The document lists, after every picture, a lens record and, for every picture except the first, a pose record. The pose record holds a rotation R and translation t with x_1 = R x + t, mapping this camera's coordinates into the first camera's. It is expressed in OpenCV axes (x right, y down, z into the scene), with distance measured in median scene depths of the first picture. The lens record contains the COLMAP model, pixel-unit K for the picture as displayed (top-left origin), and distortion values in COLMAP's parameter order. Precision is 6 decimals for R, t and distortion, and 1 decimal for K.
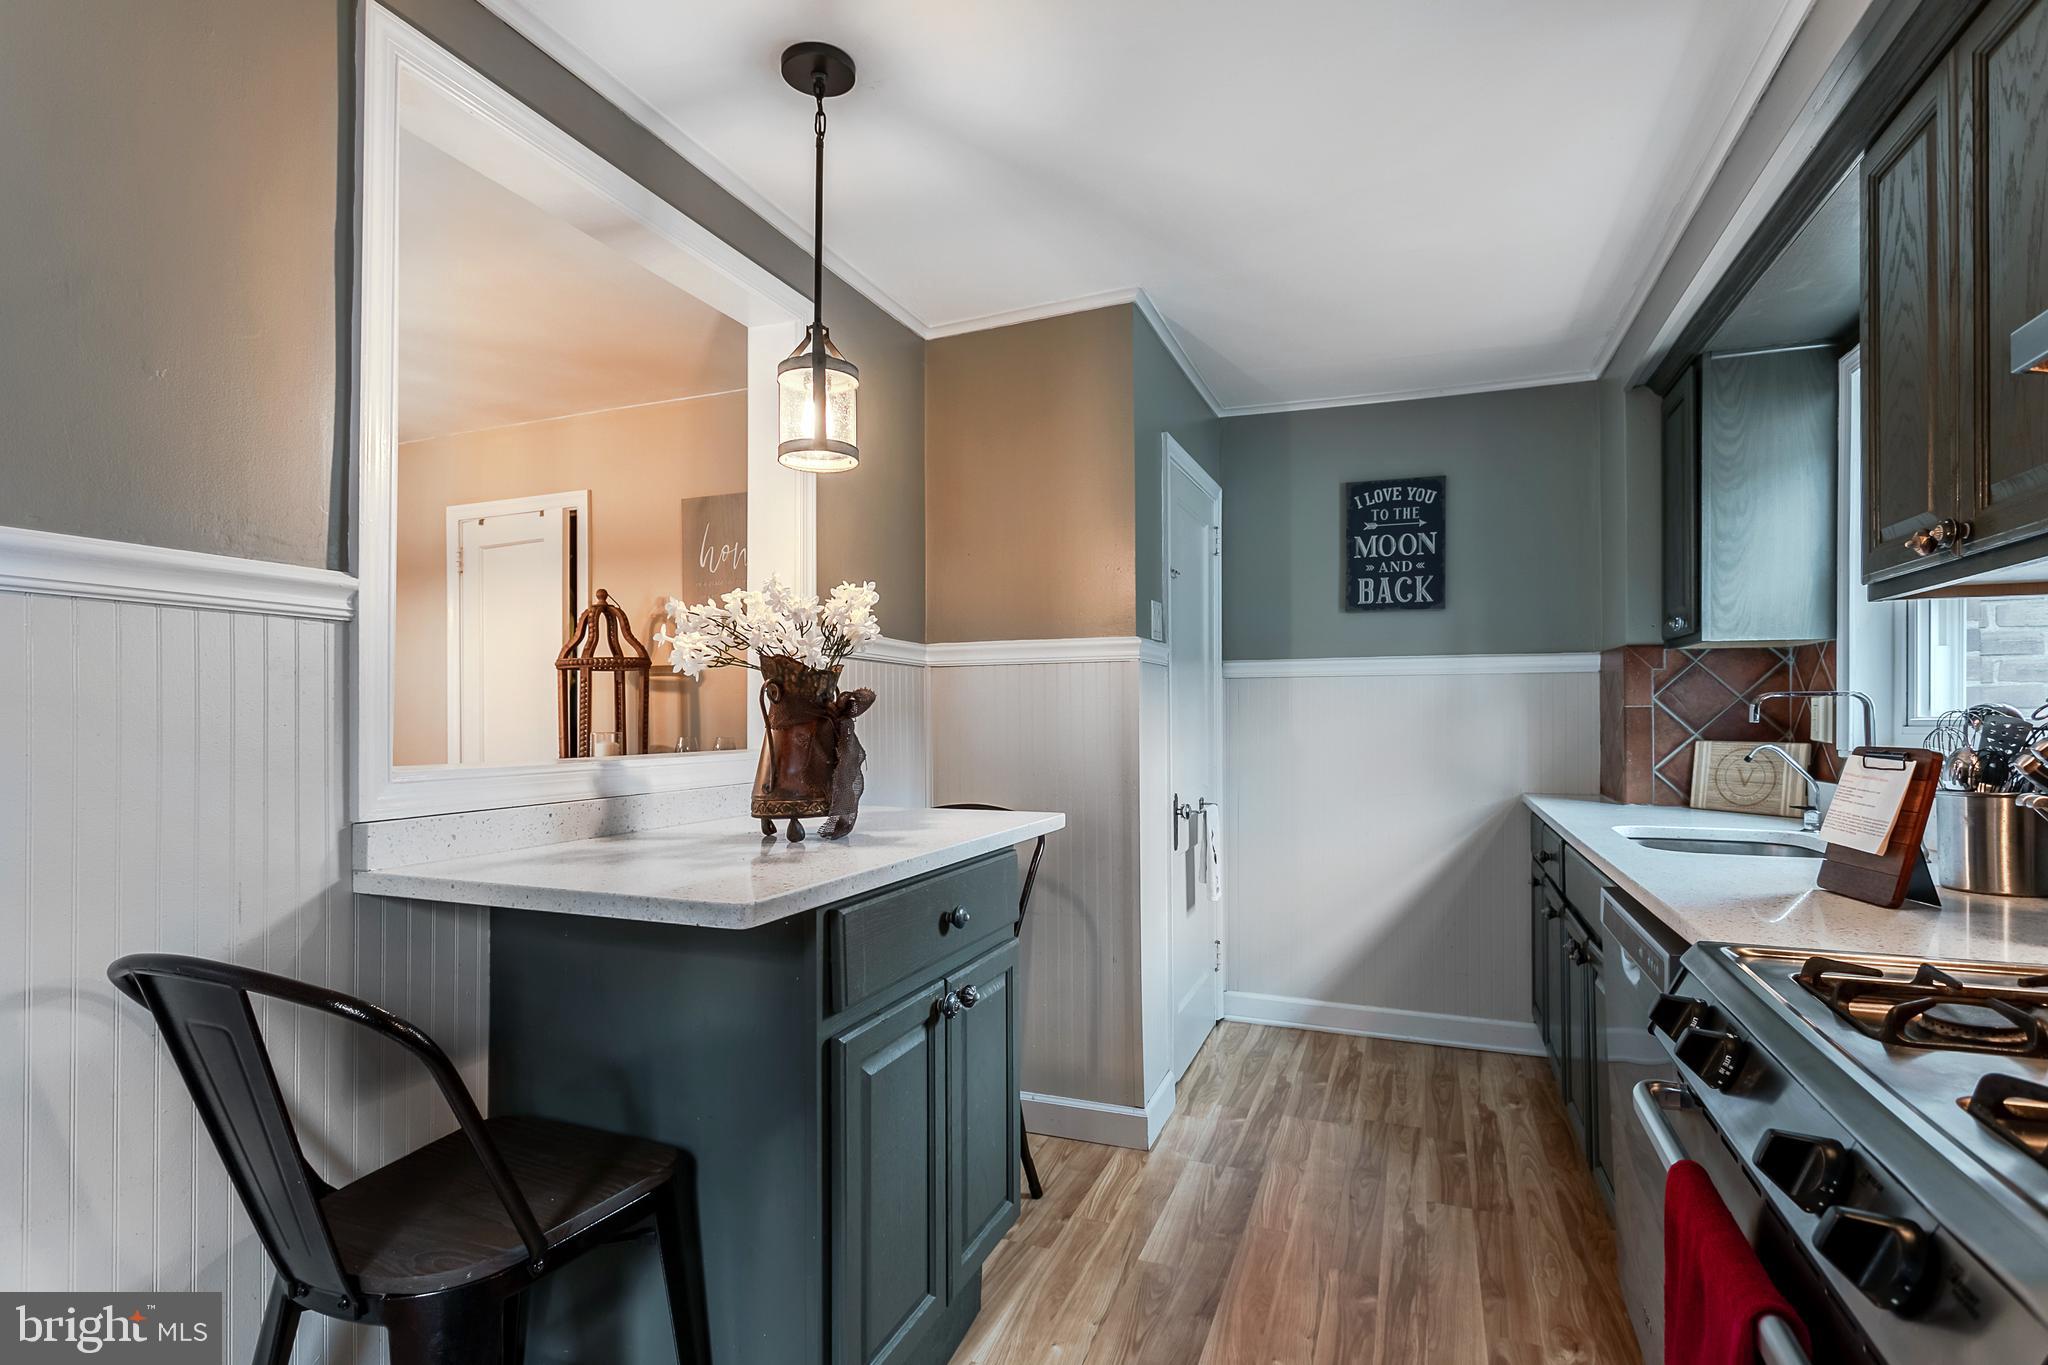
lens RADIAL K [[941.4, 0, 1031.9], [0, 941.4, 699.3], [0, 0, 1]] dist [0.012185, -0.000058]
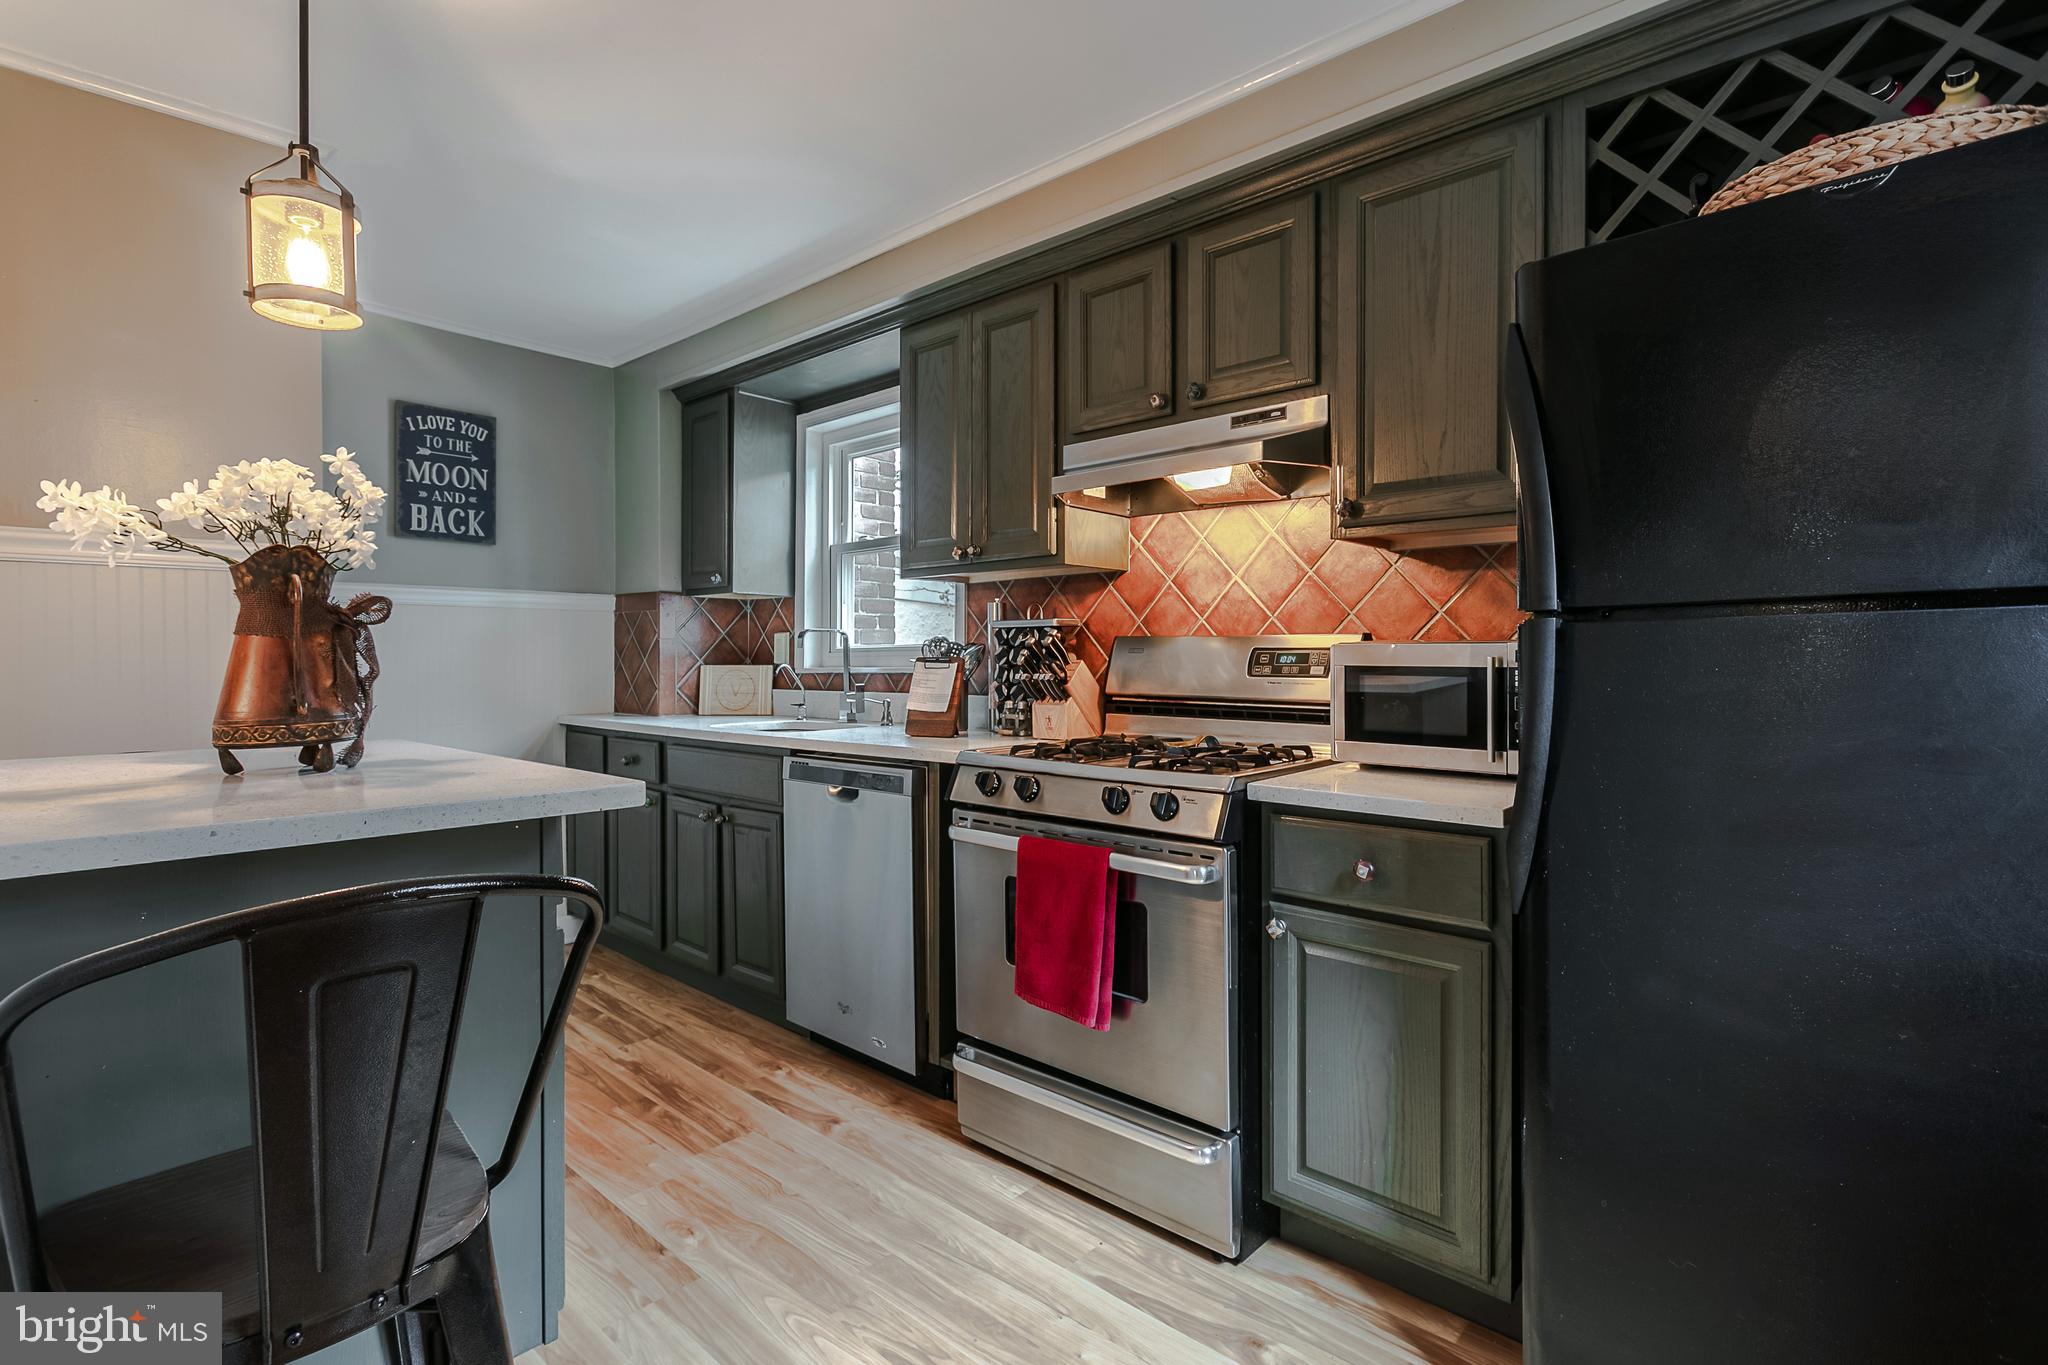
lens RADIAL K [[1015.8, 0, 1022.3], [0, 1015.8, 655.8], [0, 0, 1]] dist [0.000157, -0.000184]
pose [[0.360231, 0.002507, 0.932860, -0.401051], [-0.012123, 0.999925, 0.001994, 0.017968], [-0.932784, -0.012028, 0.360234, 0.045195]]
